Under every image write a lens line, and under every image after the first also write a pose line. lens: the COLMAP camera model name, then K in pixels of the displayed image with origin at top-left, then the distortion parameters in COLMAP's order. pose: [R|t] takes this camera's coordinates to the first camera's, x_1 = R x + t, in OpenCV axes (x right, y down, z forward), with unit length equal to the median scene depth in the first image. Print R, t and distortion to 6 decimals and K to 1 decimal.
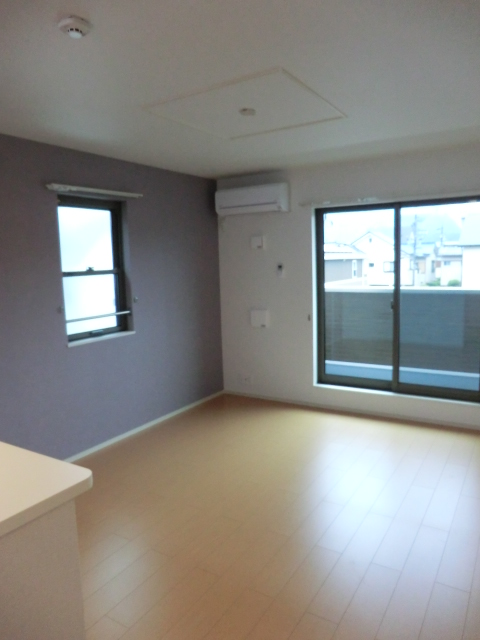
lens RADIAL K [[466.0, 0, 238.1], [0, 466.0, 317.5], [0, 0, 1]] dist [-0.066793, 0.015608]
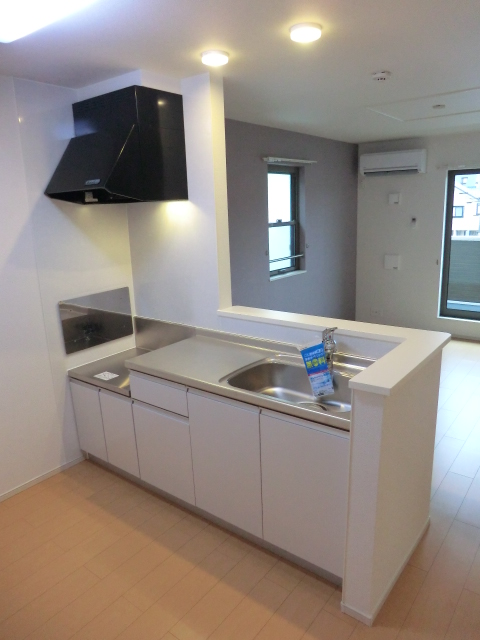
lens RADIAL K [[466.0, 0, 238.5], [0, 466.0, 322.3], [0, 0, 1]] dist [-0.066793, 0.015608]
pose [[0.994129, 0.018201, -0.106662, -0.231759], [-0.005684, 0.993174, 0.116506, 0.020410], [0.108054, -0.115215, 0.987446, -0.265038]]
